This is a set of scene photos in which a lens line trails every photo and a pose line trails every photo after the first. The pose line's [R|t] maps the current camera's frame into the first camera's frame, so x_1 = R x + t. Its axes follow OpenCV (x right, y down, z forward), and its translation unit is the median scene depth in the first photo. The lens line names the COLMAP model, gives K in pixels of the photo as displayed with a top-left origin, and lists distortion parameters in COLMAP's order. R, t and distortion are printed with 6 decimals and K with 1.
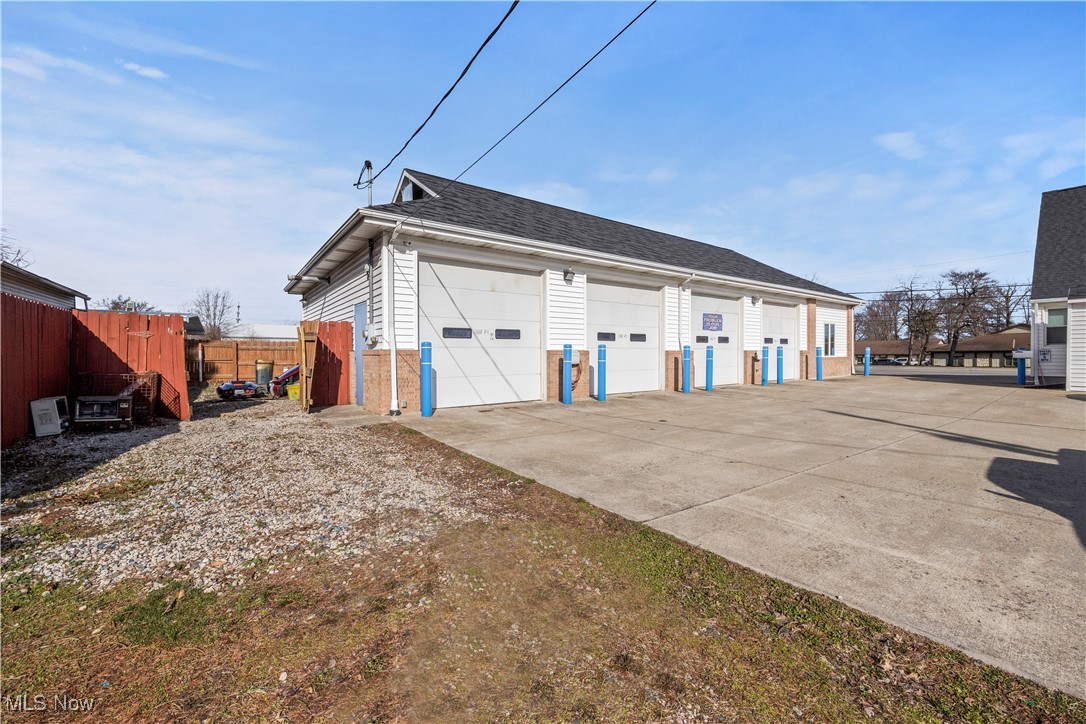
lens RADIAL K [[436.6, 0, 543.9], [0, 436.6, 364.9], [0, 0, 1]] dist [-0.000847, 0.000138]
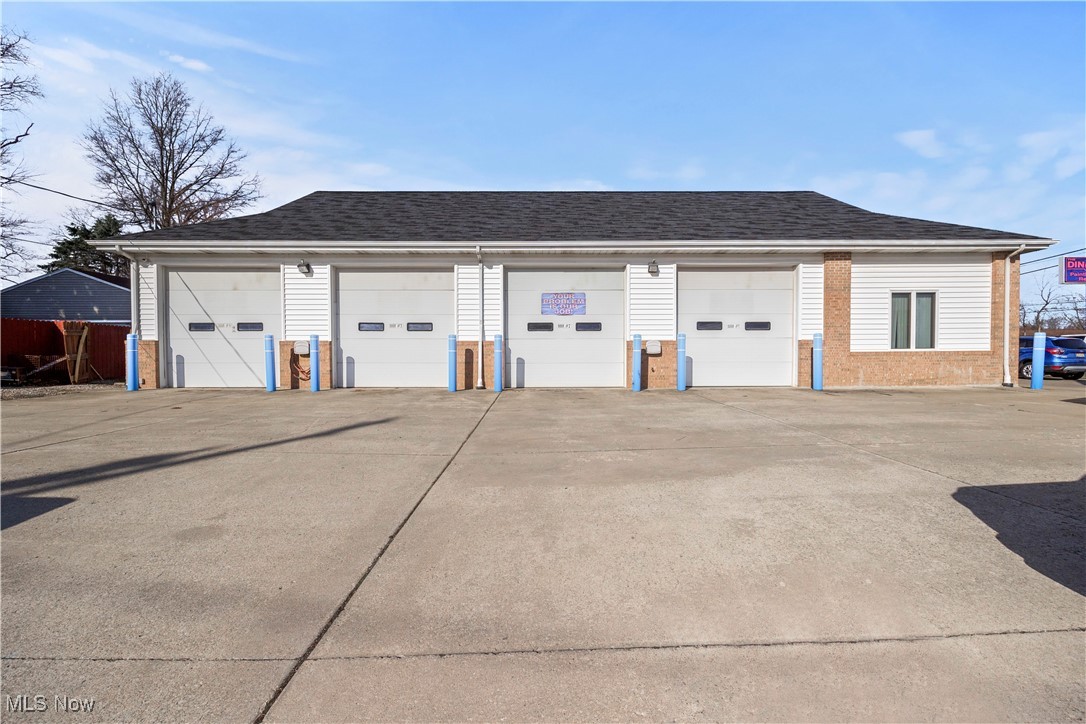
lens RADIAL K [[328.1, 0, 562.2], [0, 328.1, 350.4], [0, 0, 1]] dist [0.004396, -0.000203]
pose [[0.808818, 0.014985, -0.587868, 0.360046], [-0.016622, 0.999858, 0.002618, -0.008347], [0.587824, 0.007654, 0.808952, 0.261648]]
